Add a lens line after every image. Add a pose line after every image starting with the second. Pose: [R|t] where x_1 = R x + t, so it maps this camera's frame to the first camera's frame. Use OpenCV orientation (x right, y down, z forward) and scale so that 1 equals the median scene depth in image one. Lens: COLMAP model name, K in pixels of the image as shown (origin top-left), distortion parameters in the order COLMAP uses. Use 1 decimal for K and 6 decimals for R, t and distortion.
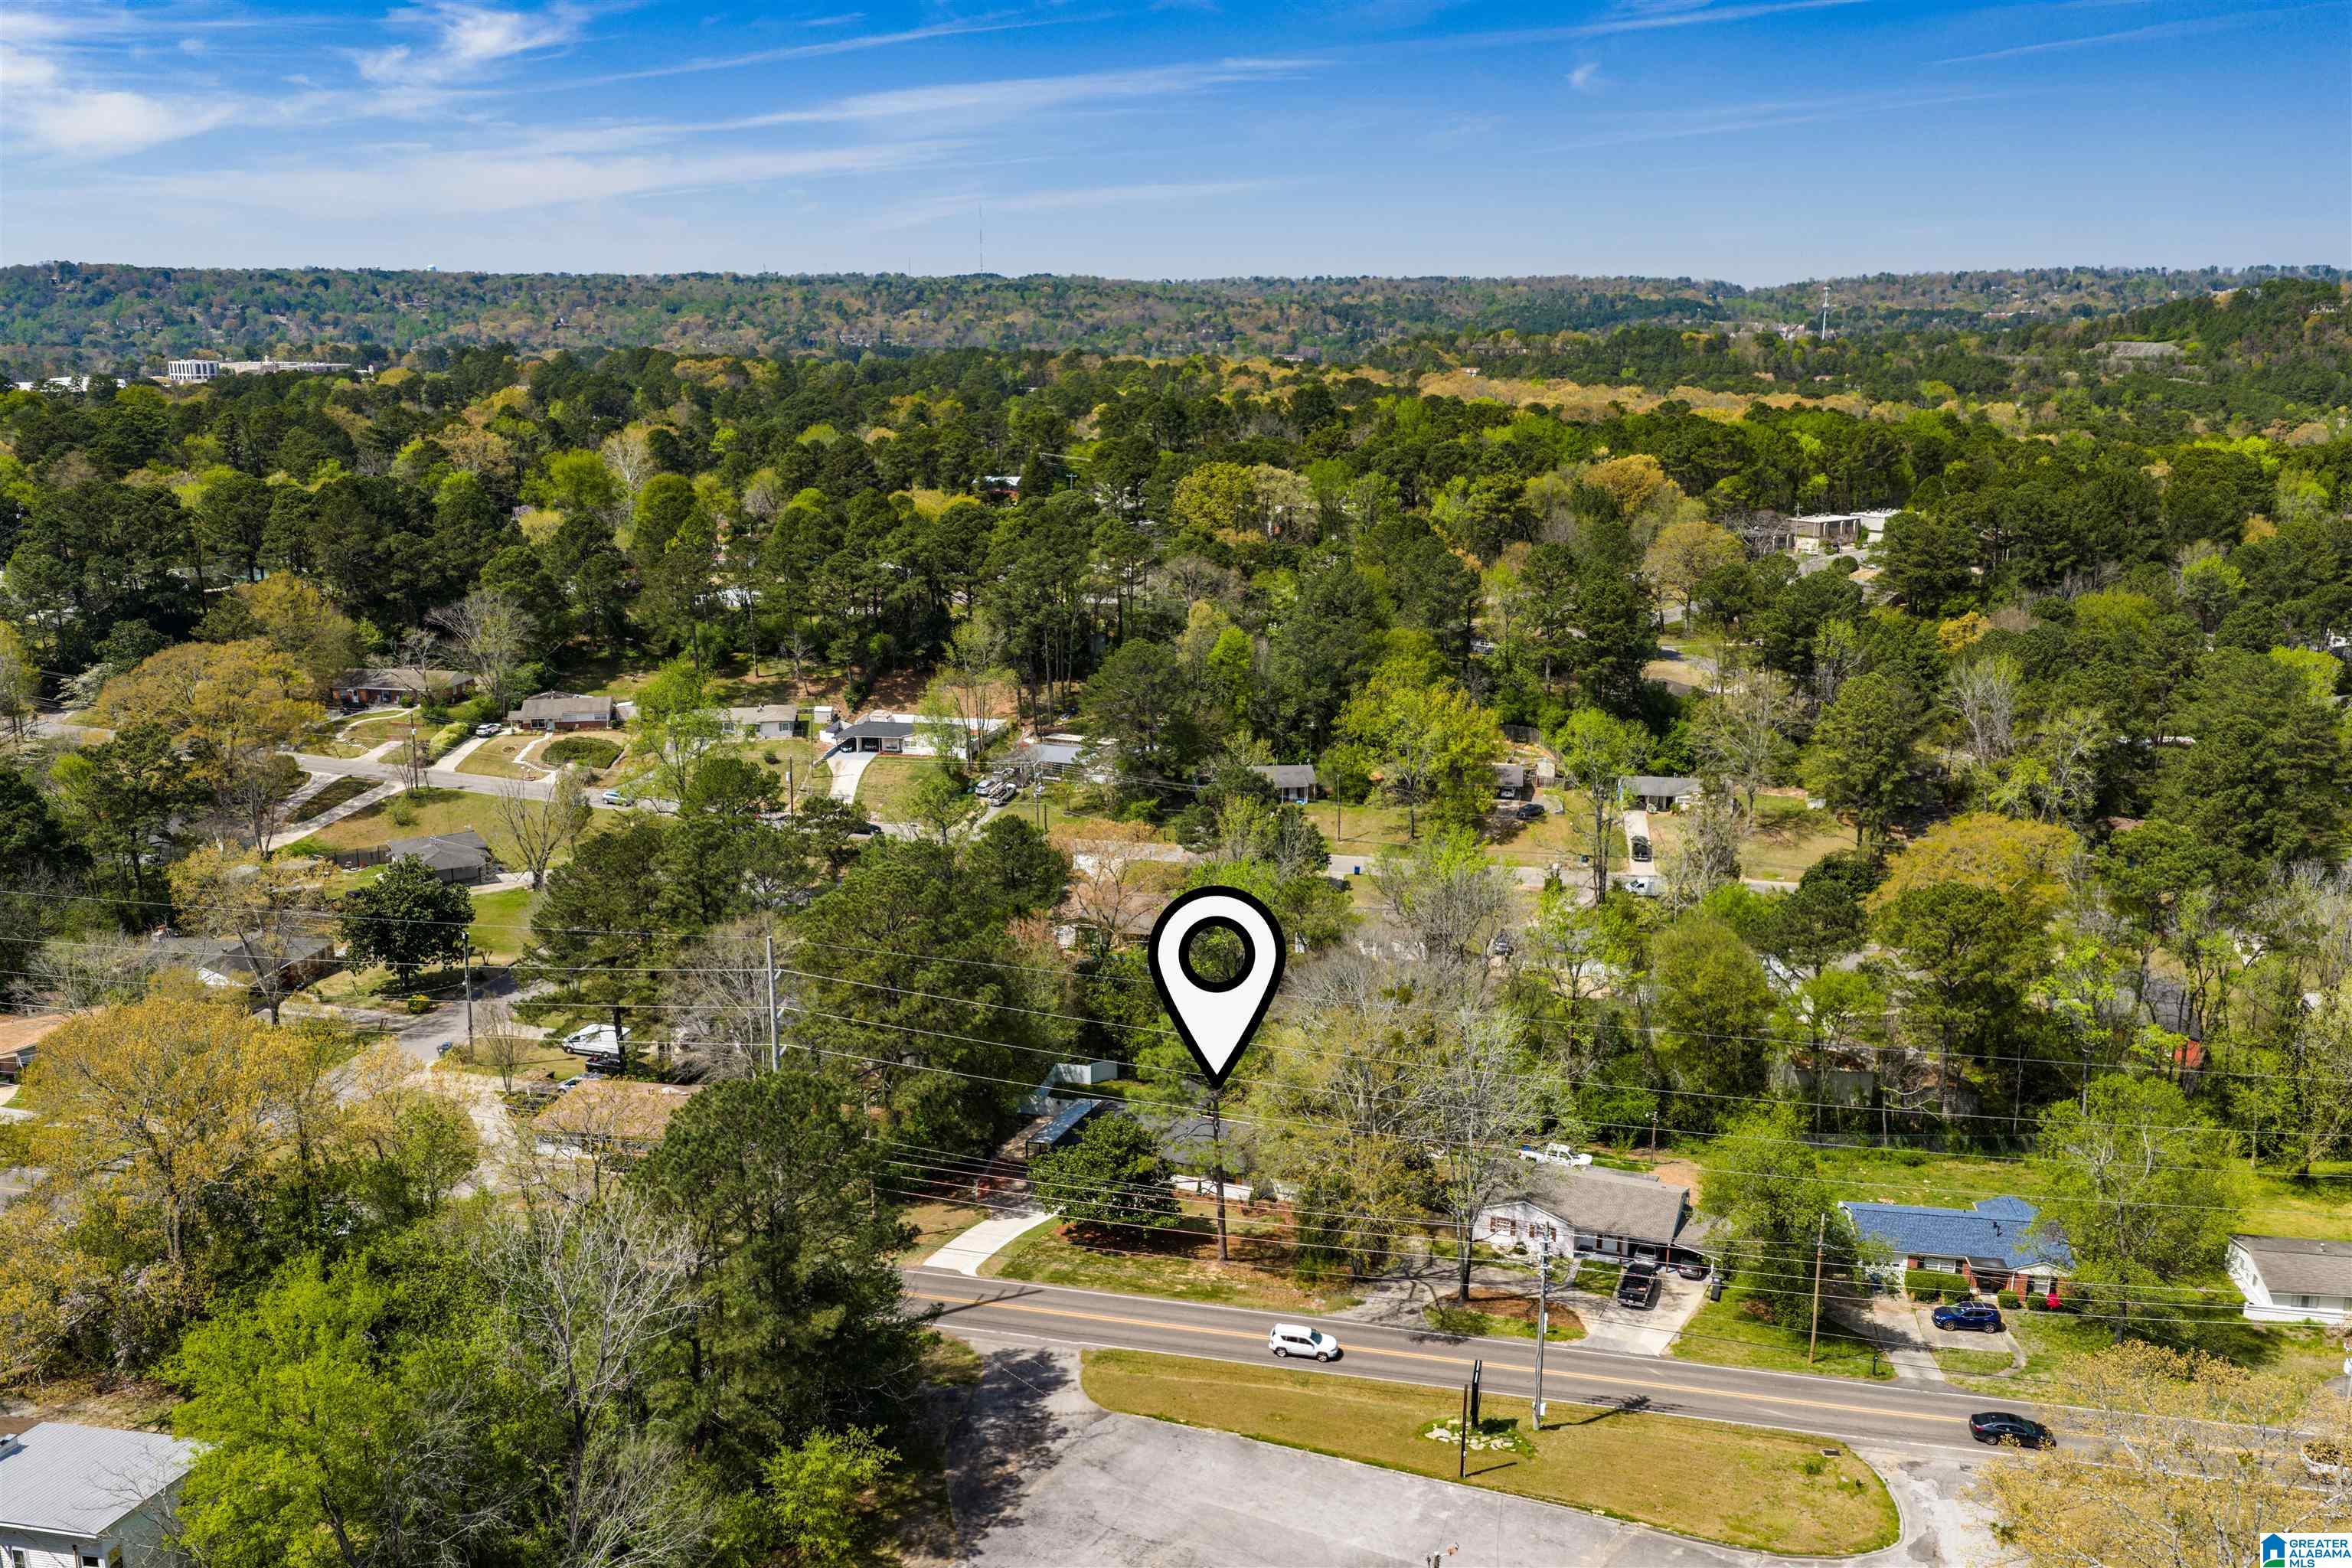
lens RADIAL K [[1939.2, 0, 1175.2], [0, 1939.2, 822.7], [0, 0, 1]] dist [0.012277, -0.023373]
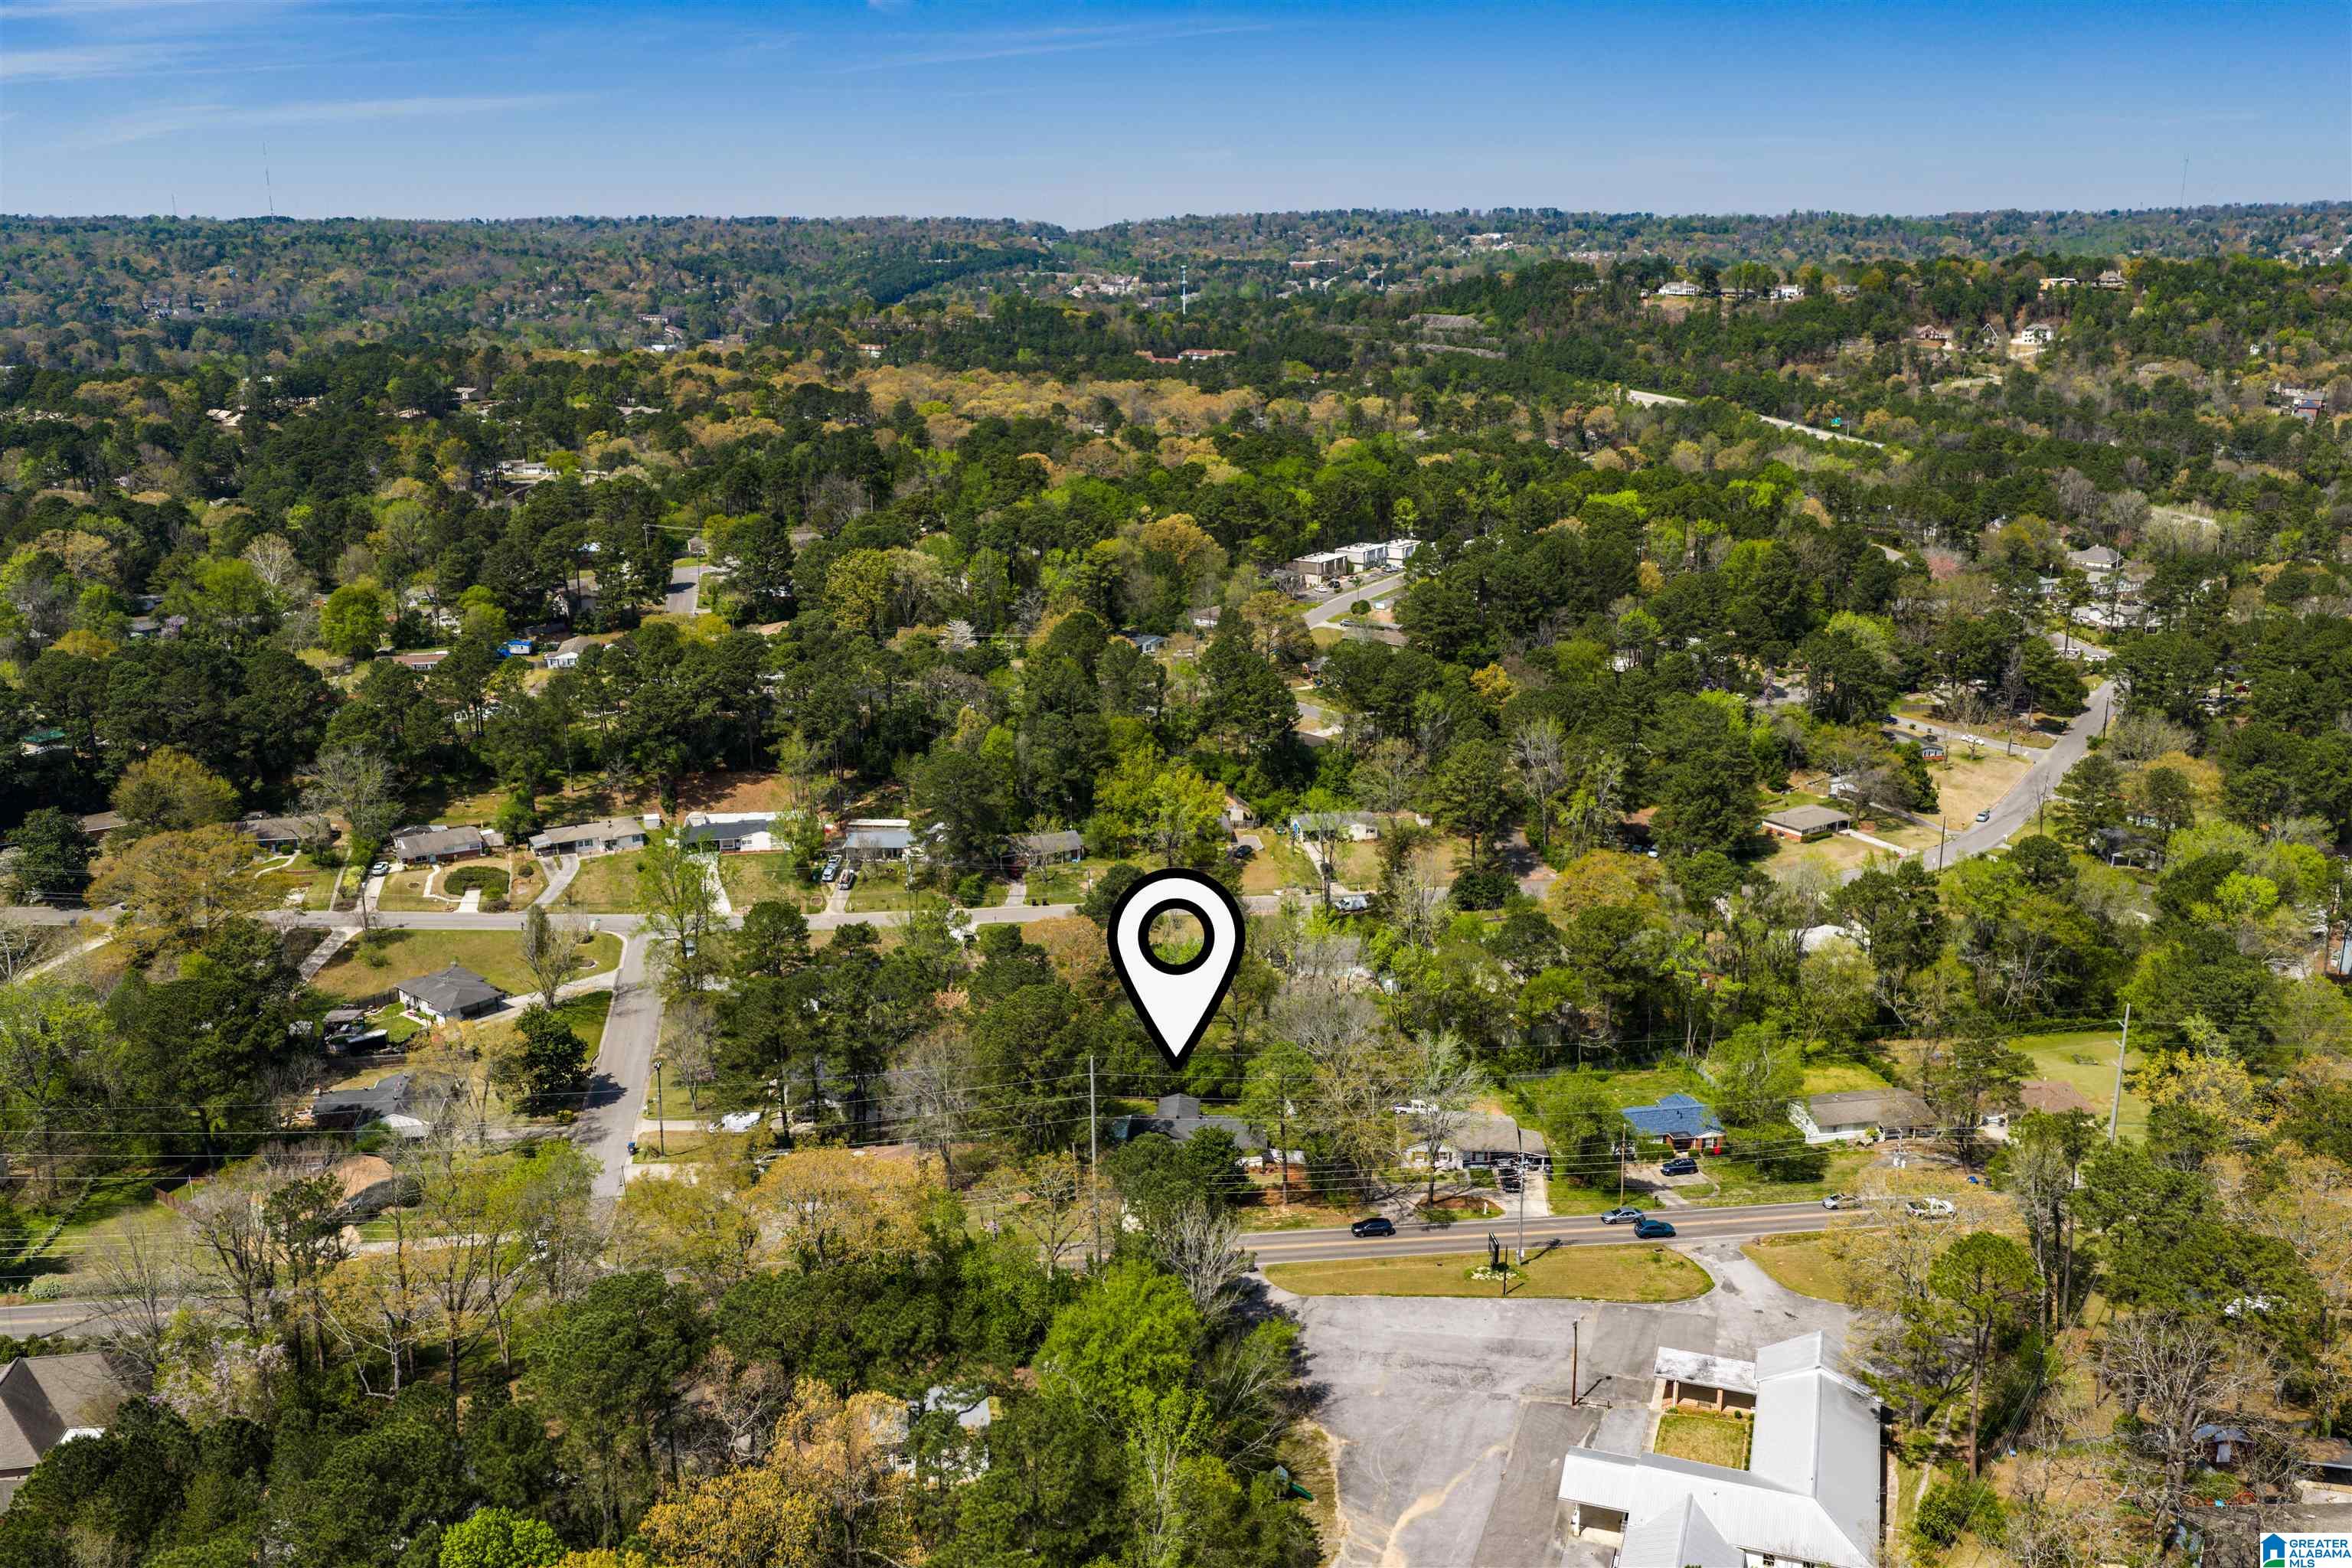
lens RADIAL K [[1939.2, 0, 1175.2], [0, 1939.2, 822.7], [0, 0, 1]] dist [0.012277, -0.023373]
pose [[0.942471, -0.100736, 0.318749, -0.272844], [0.088890, 0.994707, 0.051536, -0.092913], [-0.322253, -0.020238, 0.946437, -0.254946]]
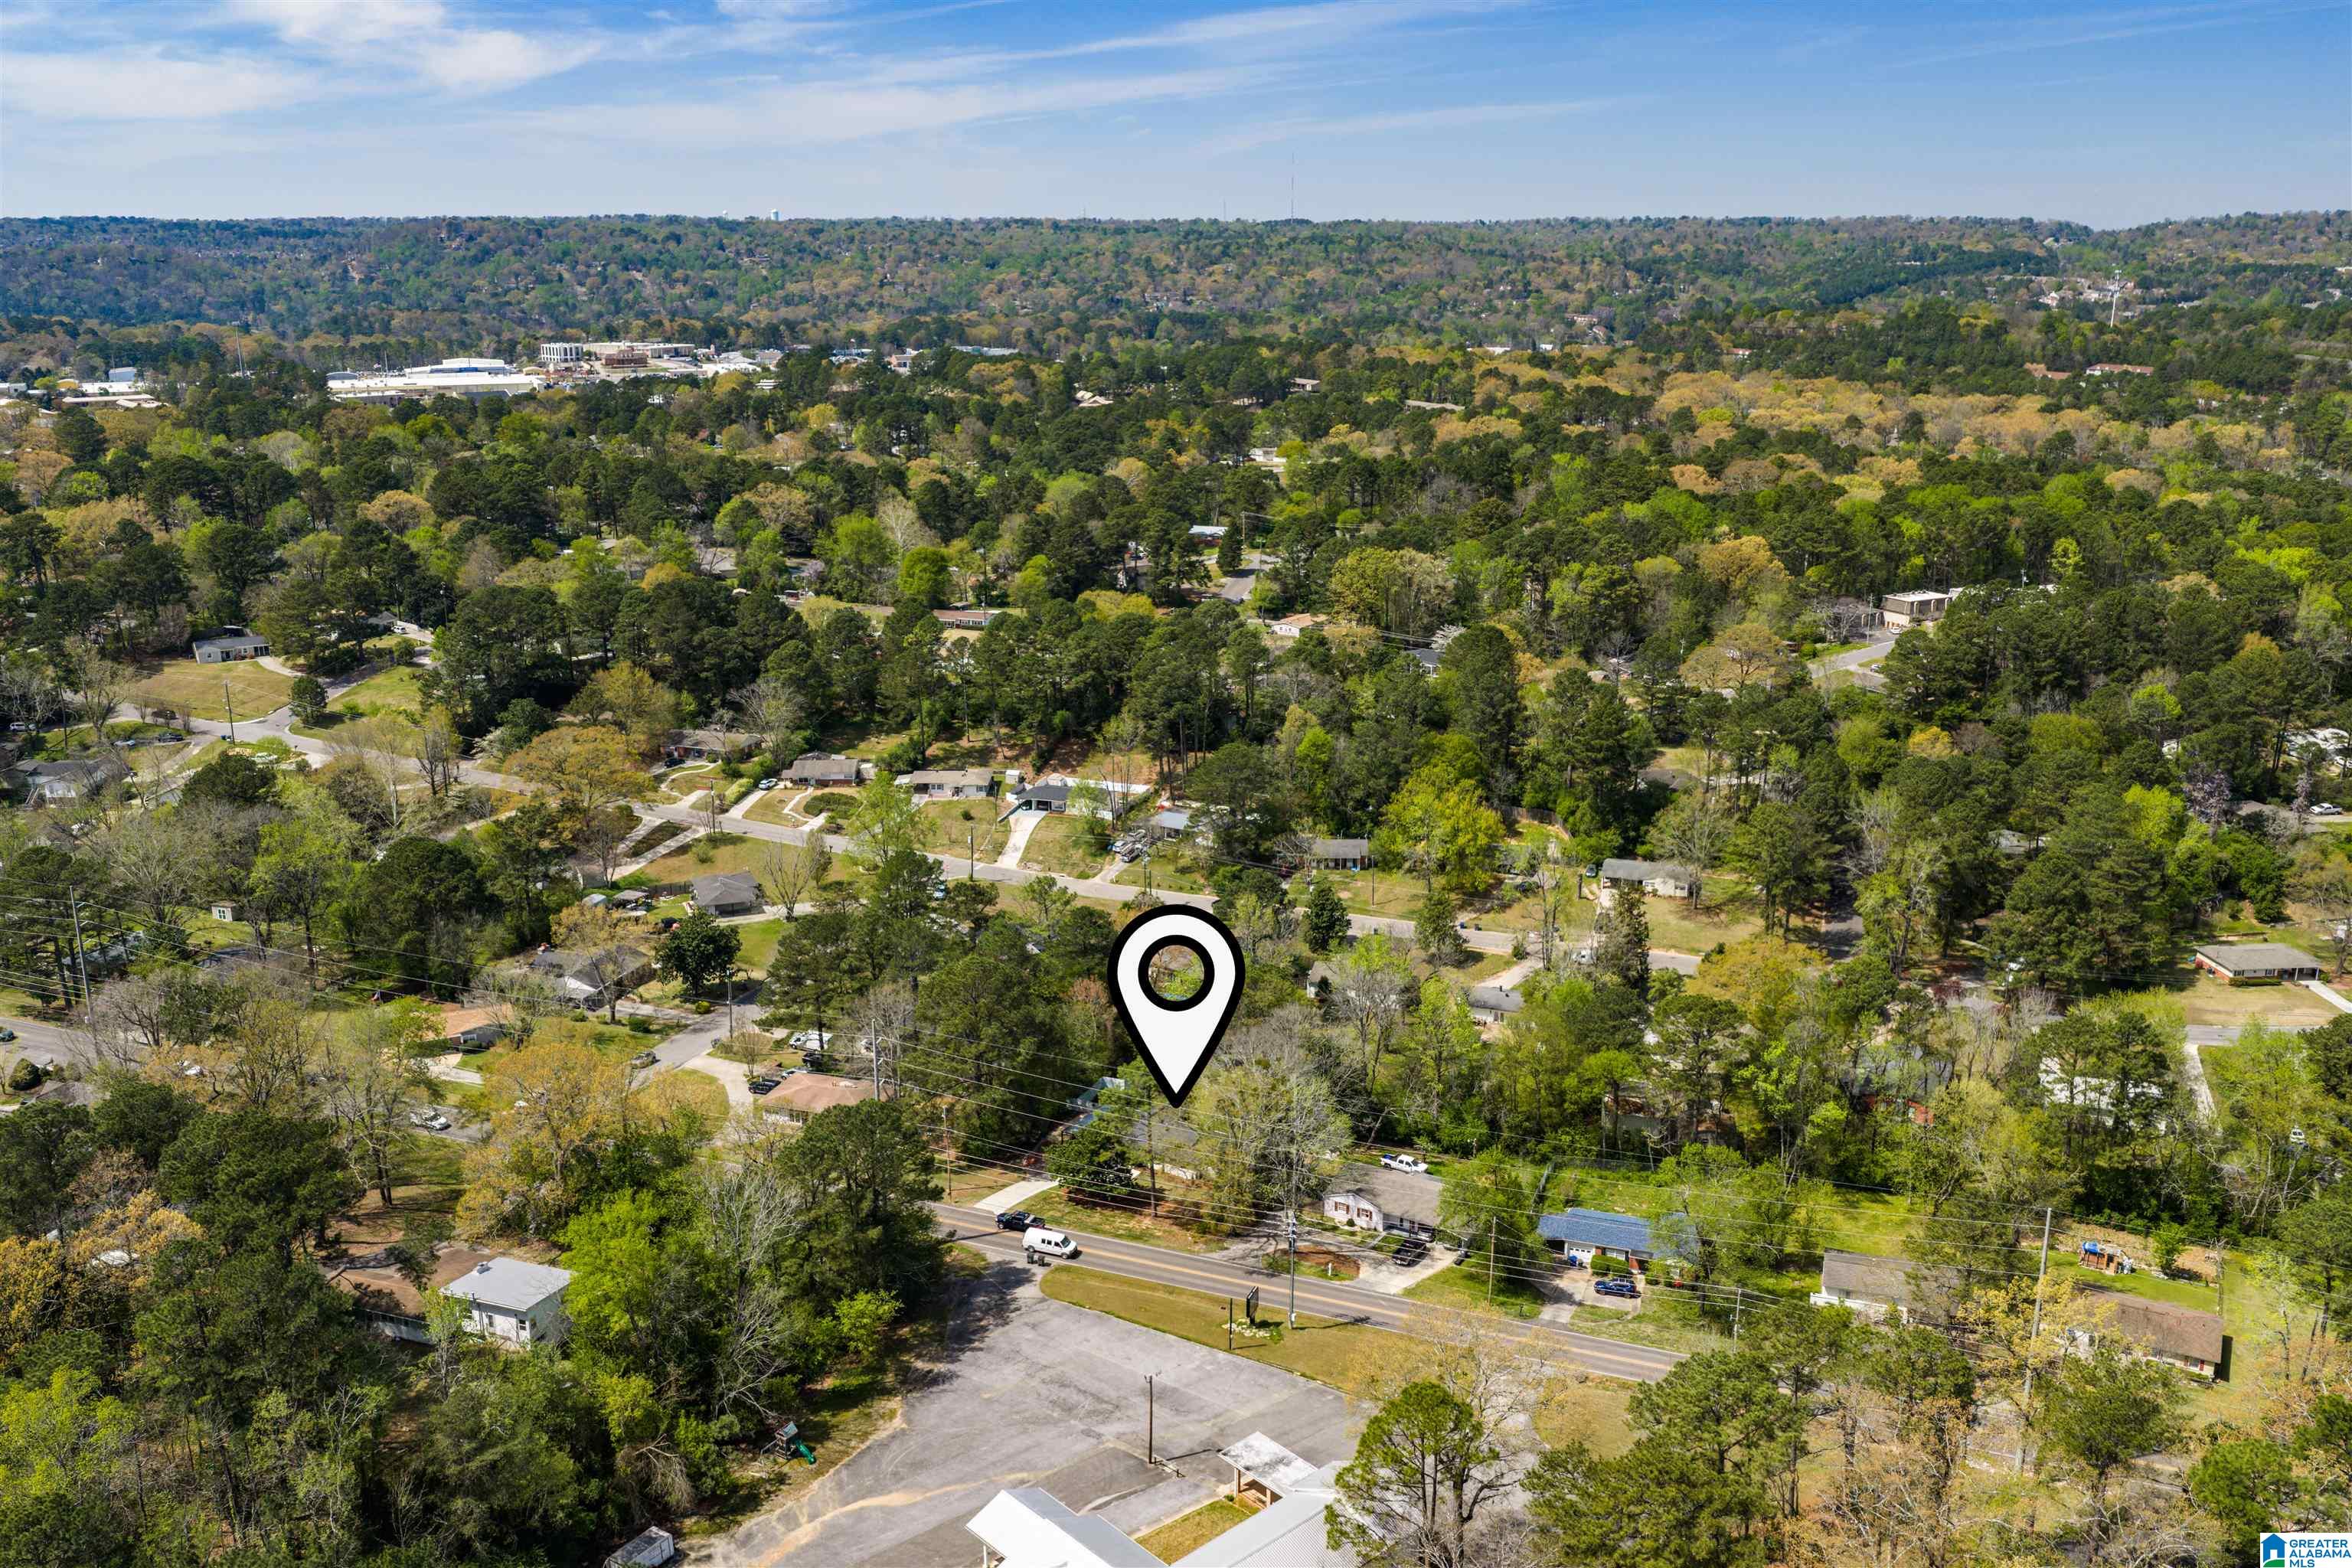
lens RADIAL K [[1939.2, 0, 1175.2], [0, 1939.2, 822.7], [0, 0, 1]] dist [0.012277, -0.023373]
pose [[0.987184, 0.042118, -0.153929, 0.137442], [-0.036591, 0.998586, 0.038562, -0.083625], [0.155336, -0.032436, 0.987329, -0.295263]]
